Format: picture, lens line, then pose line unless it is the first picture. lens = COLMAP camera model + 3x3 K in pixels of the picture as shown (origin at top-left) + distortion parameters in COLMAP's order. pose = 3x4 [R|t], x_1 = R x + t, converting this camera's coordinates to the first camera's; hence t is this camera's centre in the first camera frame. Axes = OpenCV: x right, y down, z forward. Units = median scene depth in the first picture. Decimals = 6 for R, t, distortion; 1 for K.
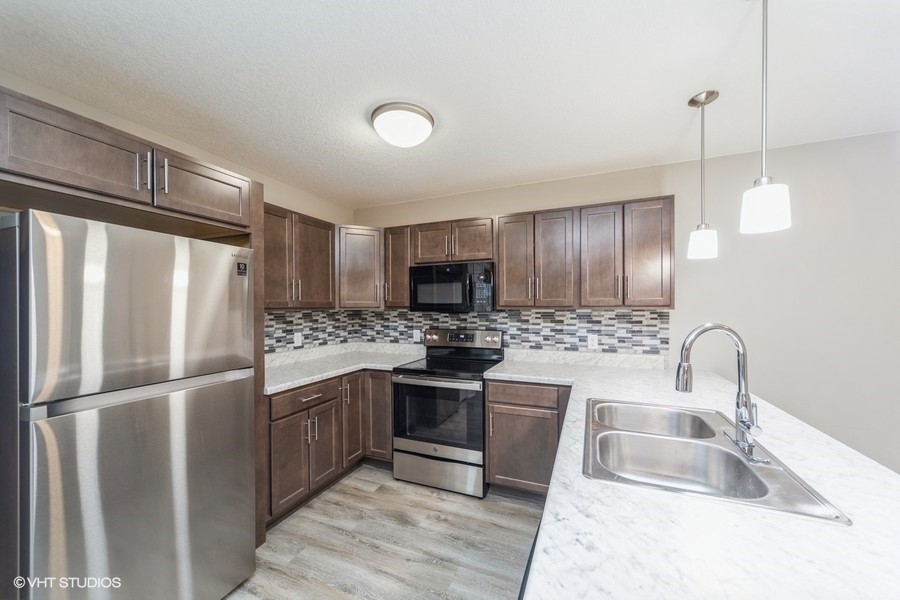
lens RADIAL K [[320.9, 0, 461.8], [0, 320.9, 308.0], [0, 0, 1]] dist [0.000378, 0.000023]
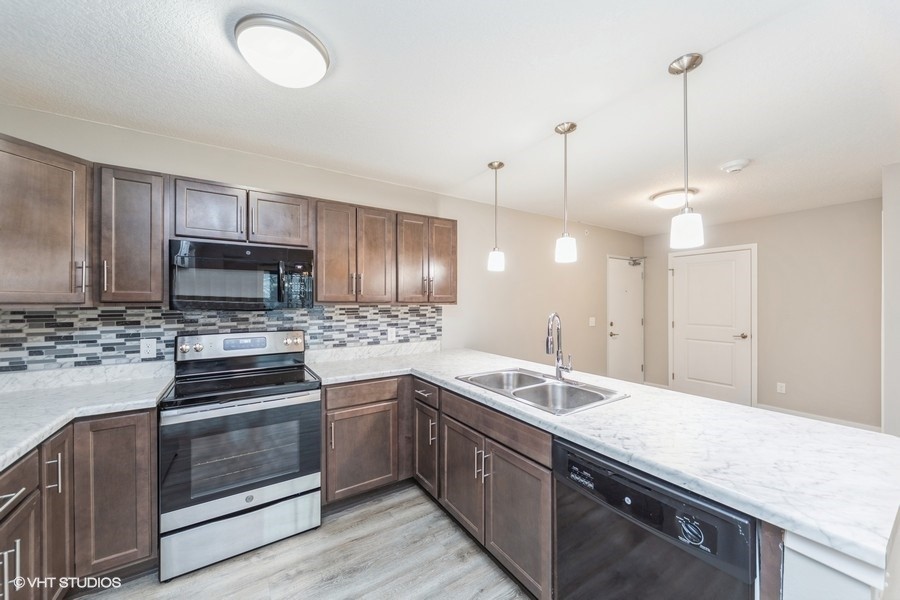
lens RADIAL K [[330.9, 0, 450.0], [0, 330.9, 300.0], [0, 0, 1]] dist [0.000605, 0.000148]
pose [[0.575101, 0.008338, 0.818040, -0.413570], [0.003260, 0.999917, -0.012483, 0.002039], [-0.818076, 0.009845, 0.575026, 0.181189]]
